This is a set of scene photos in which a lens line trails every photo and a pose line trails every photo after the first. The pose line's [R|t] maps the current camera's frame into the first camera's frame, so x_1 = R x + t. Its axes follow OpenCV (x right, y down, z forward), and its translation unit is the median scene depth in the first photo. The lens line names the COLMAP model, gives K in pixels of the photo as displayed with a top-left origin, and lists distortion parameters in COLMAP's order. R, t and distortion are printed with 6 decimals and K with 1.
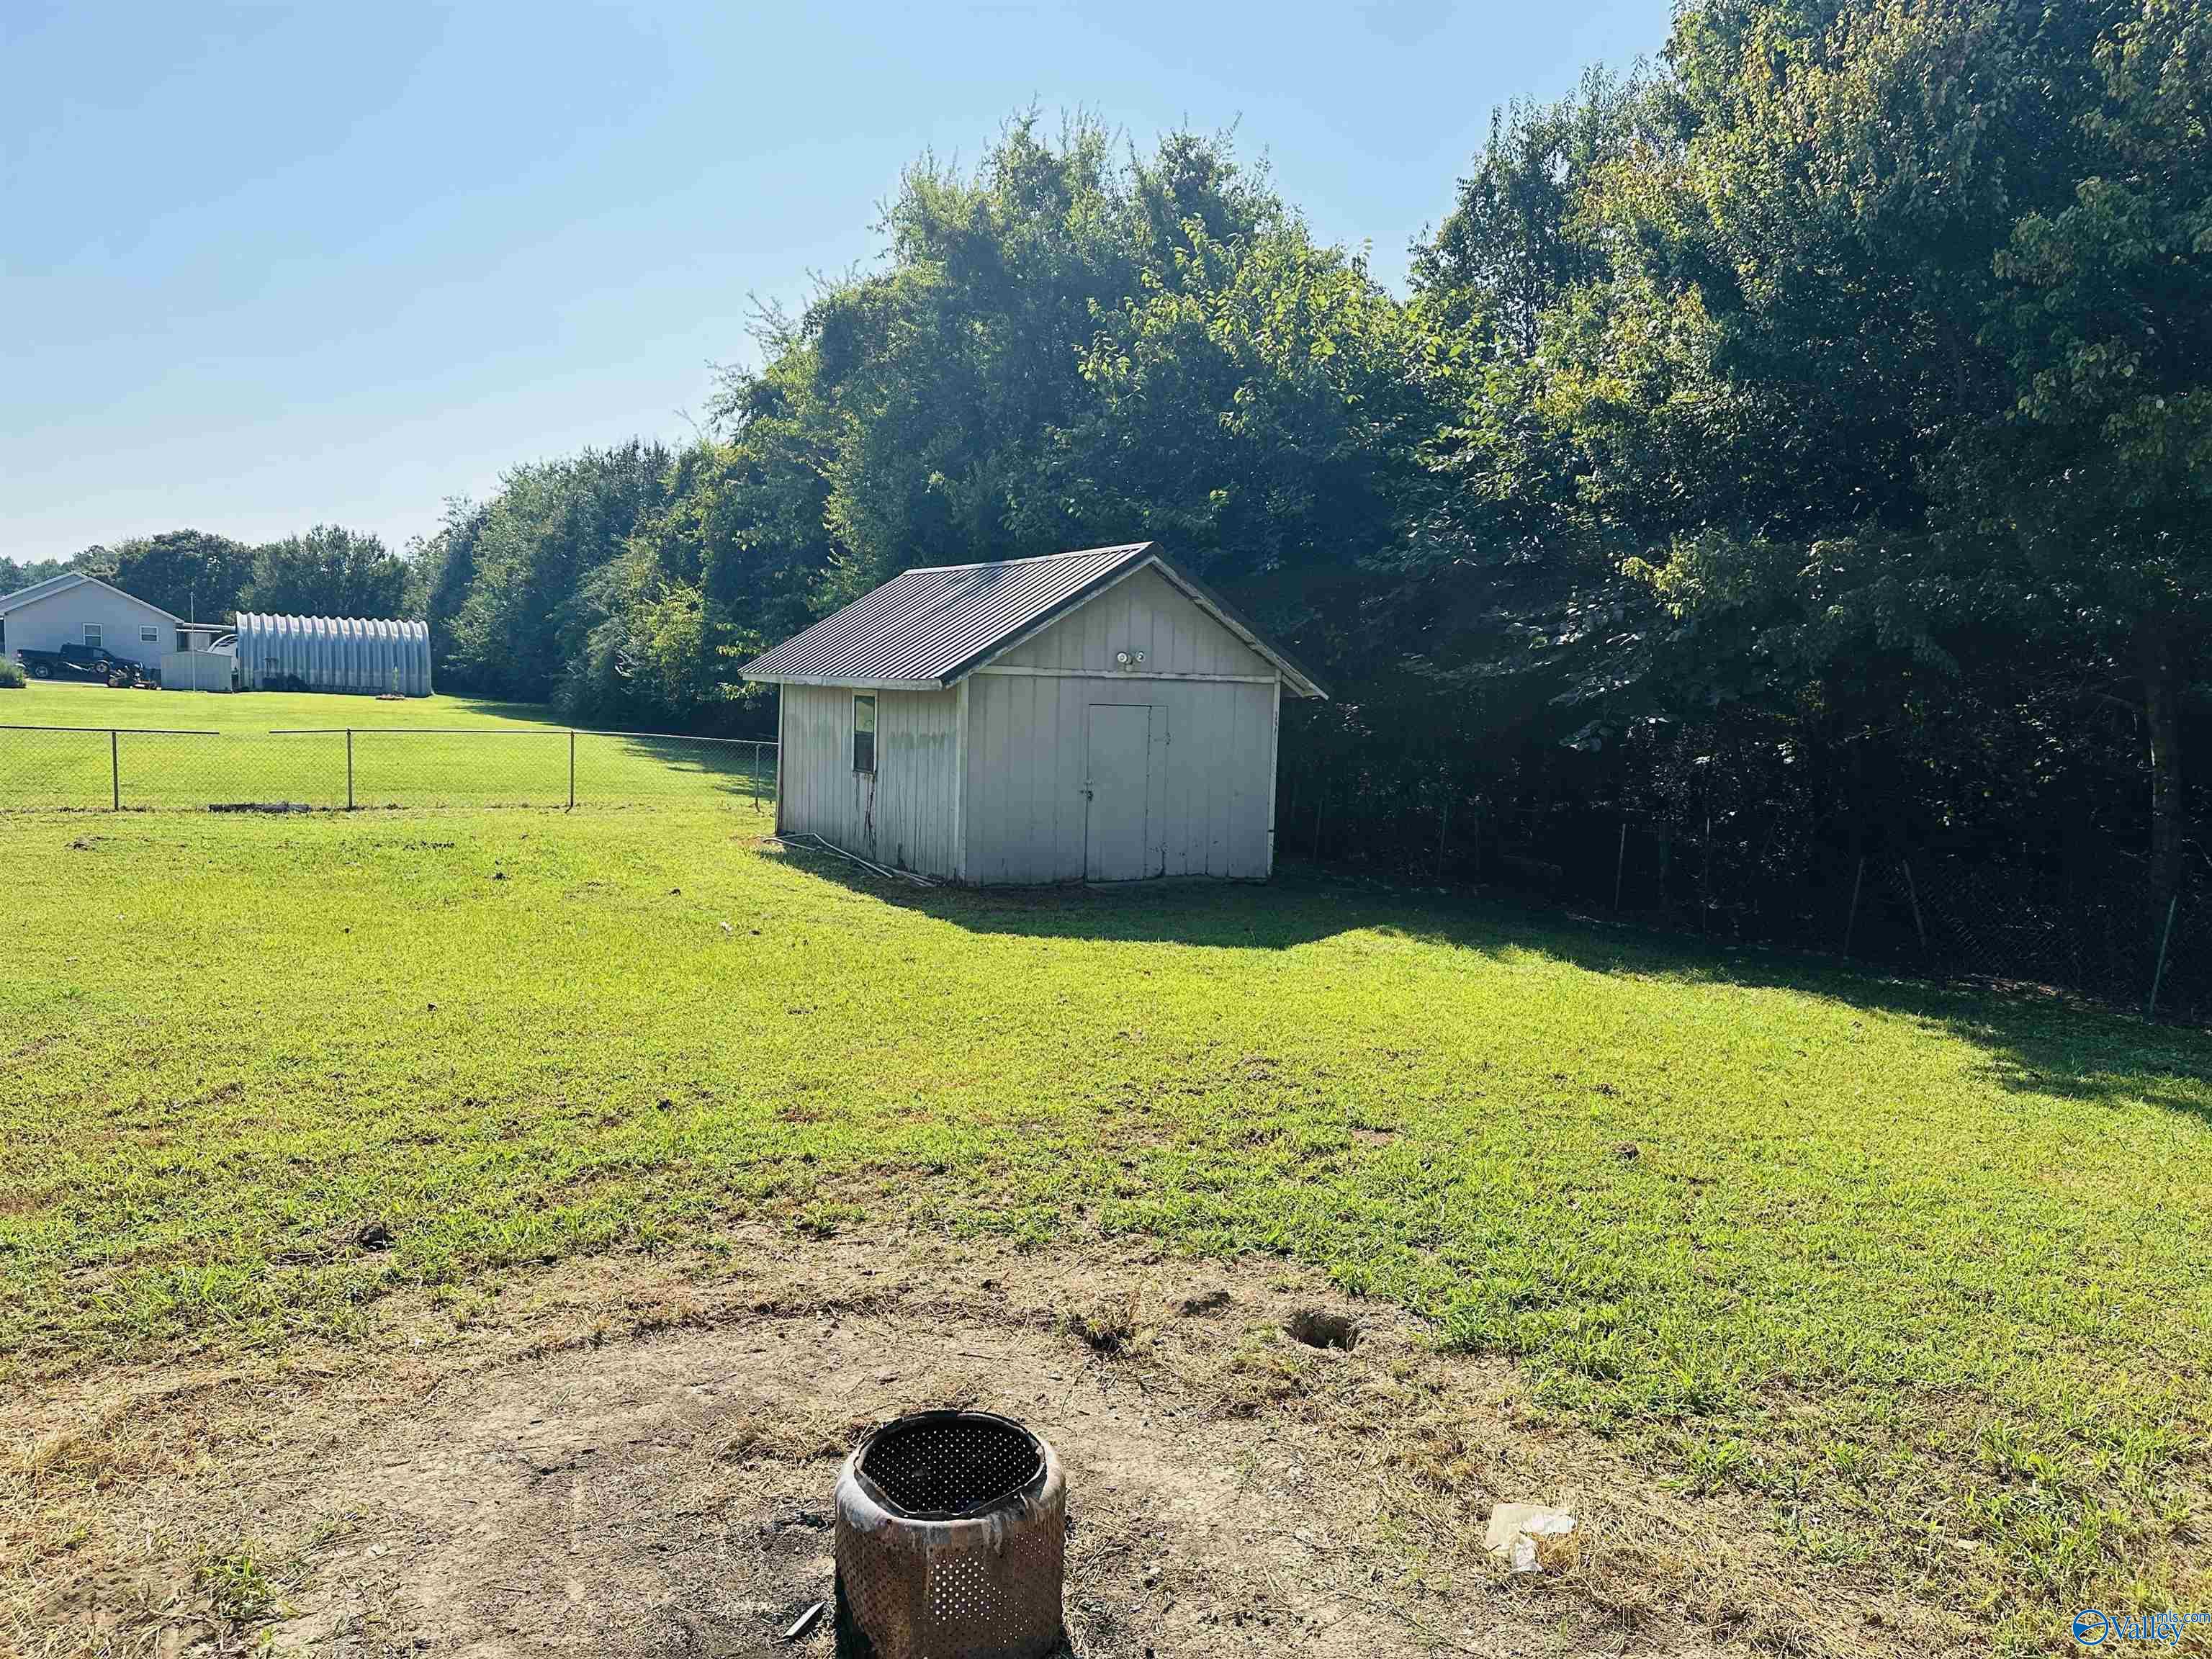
lens RADIAL K [[1527.0, 0, 1101.9], [0, 1527.0, 828.2], [0, 0, 1]] dist [0.070850, -0.059566]
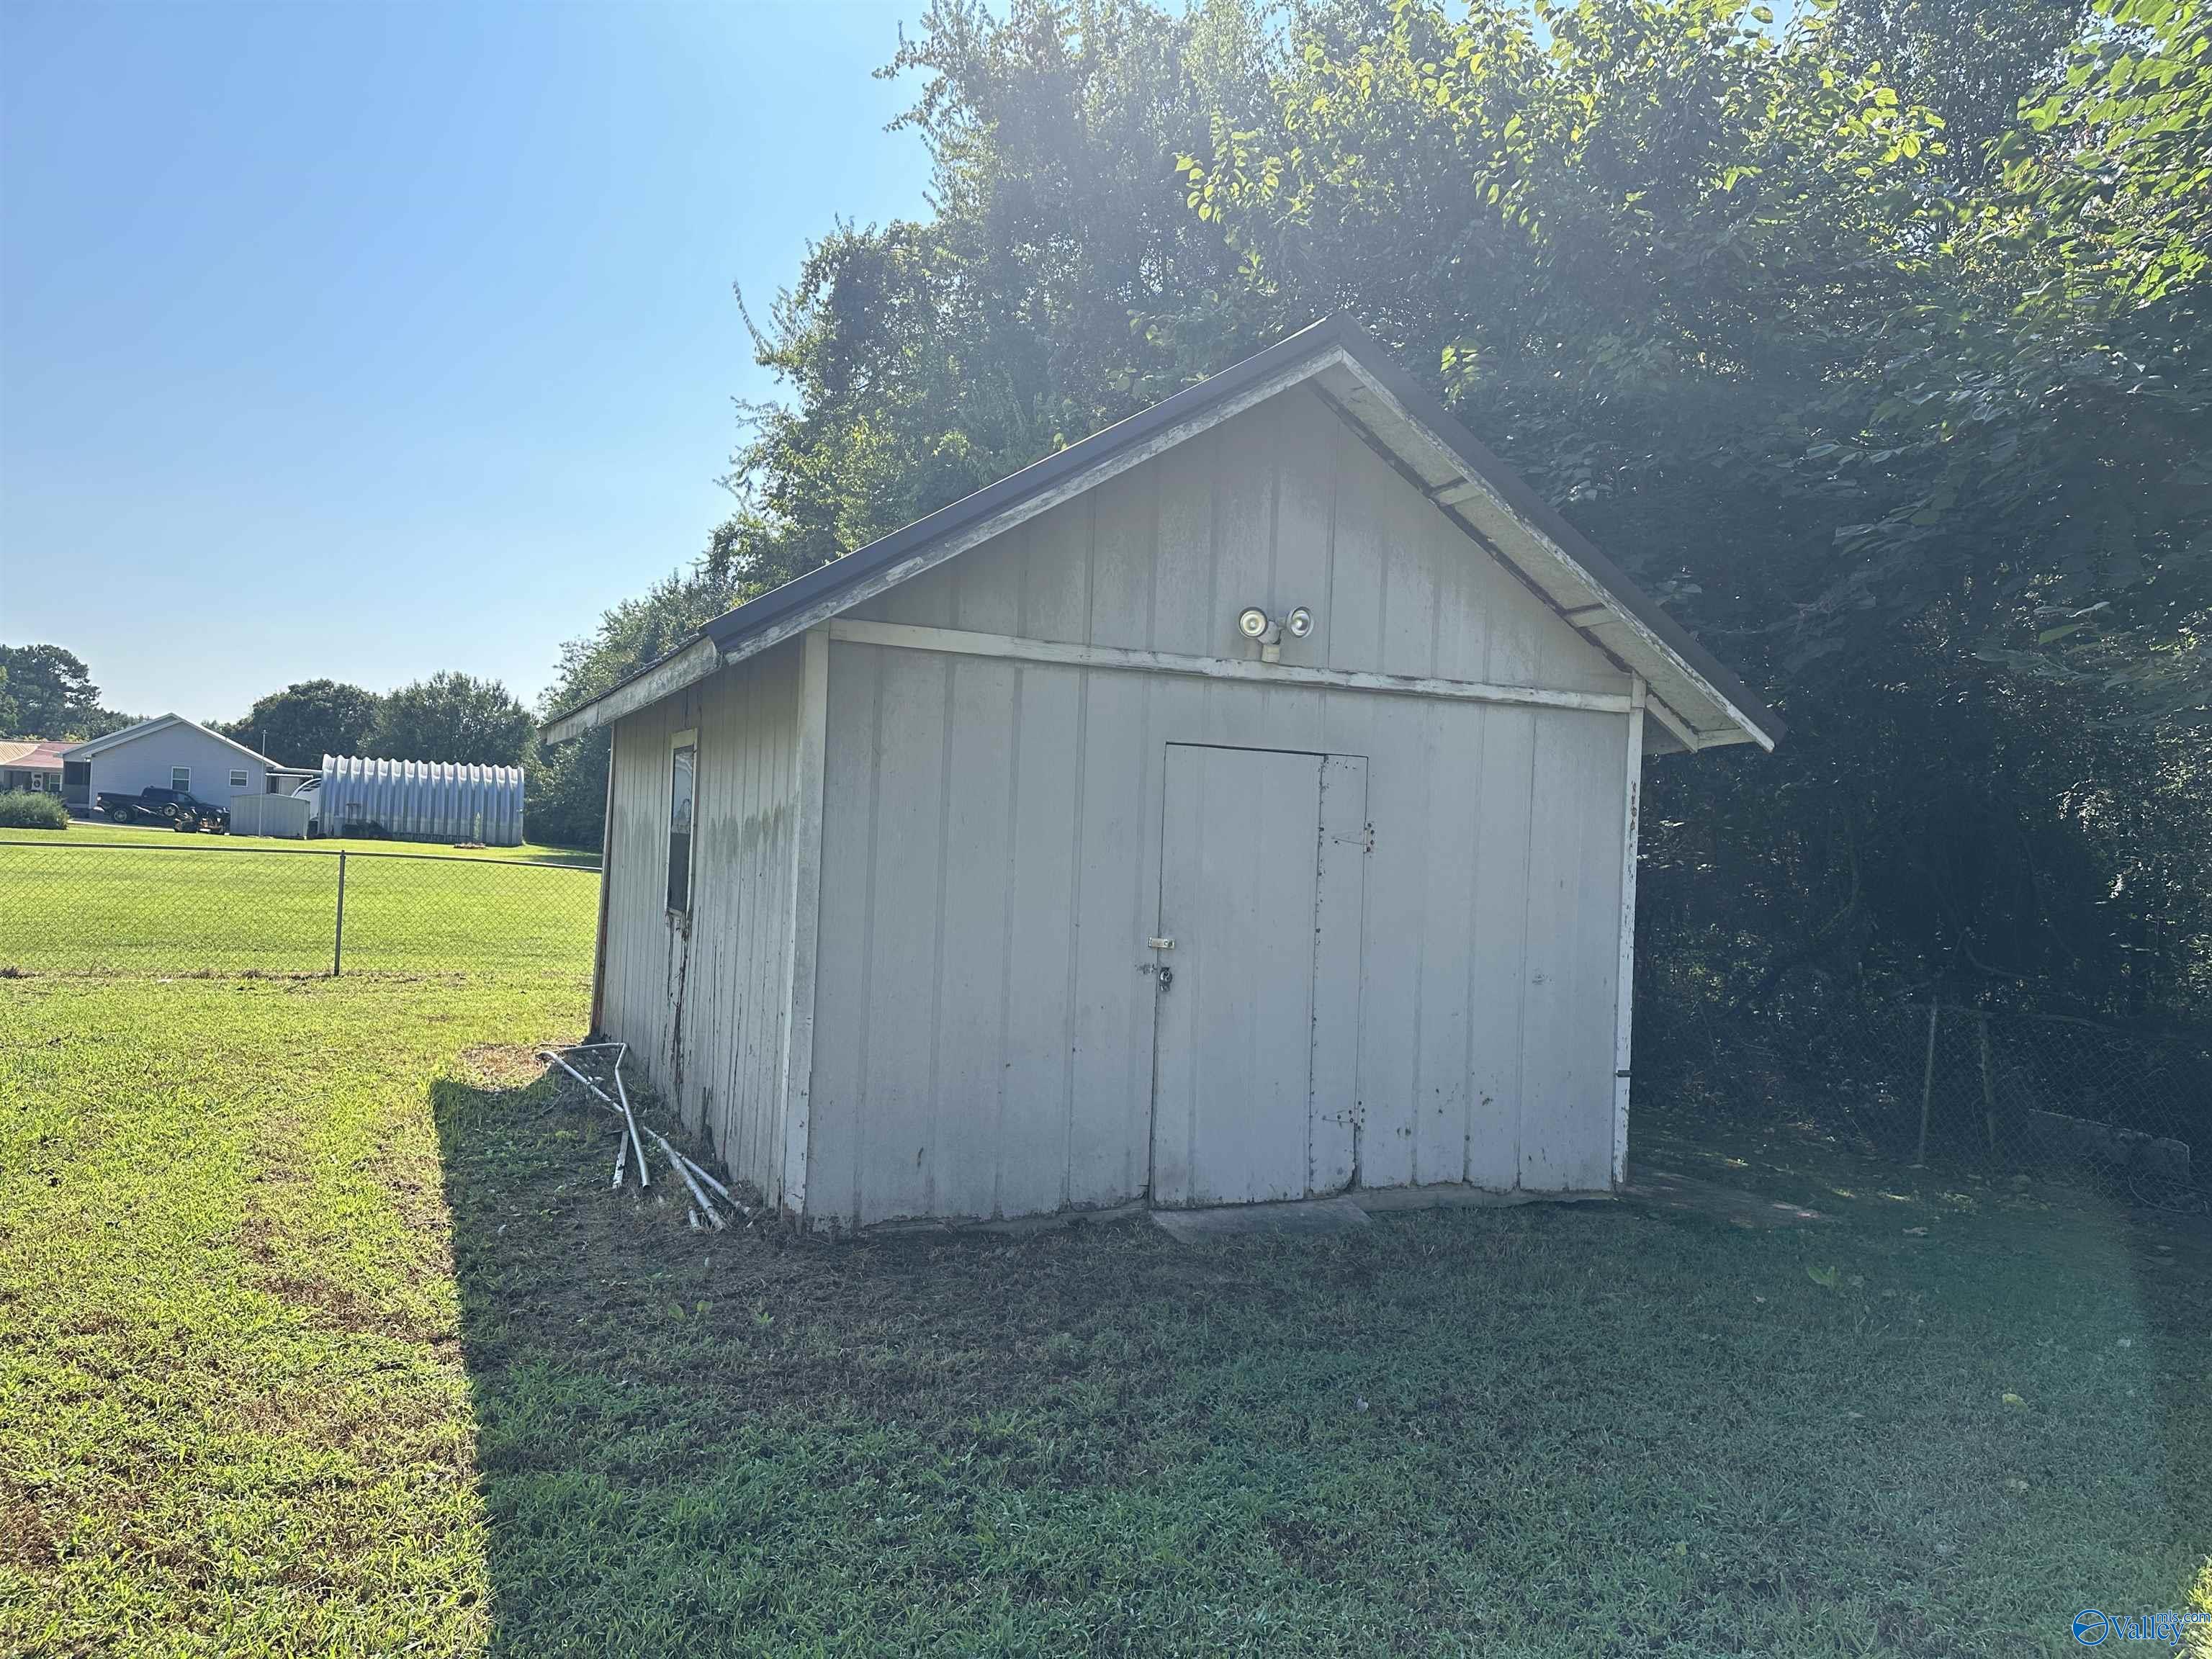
lens RADIAL K [[1527.0, 0, 1093.5], [0, 1527.0, 827.2], [0, 0, 1]] dist [0.070850, -0.059566]
pose [[0.994498, 0.008277, -0.104428, 0.008096], [-0.019616, 0.993954, -0.108029, -0.010197], [0.102903, 0.109483, 0.988648, 0.357477]]
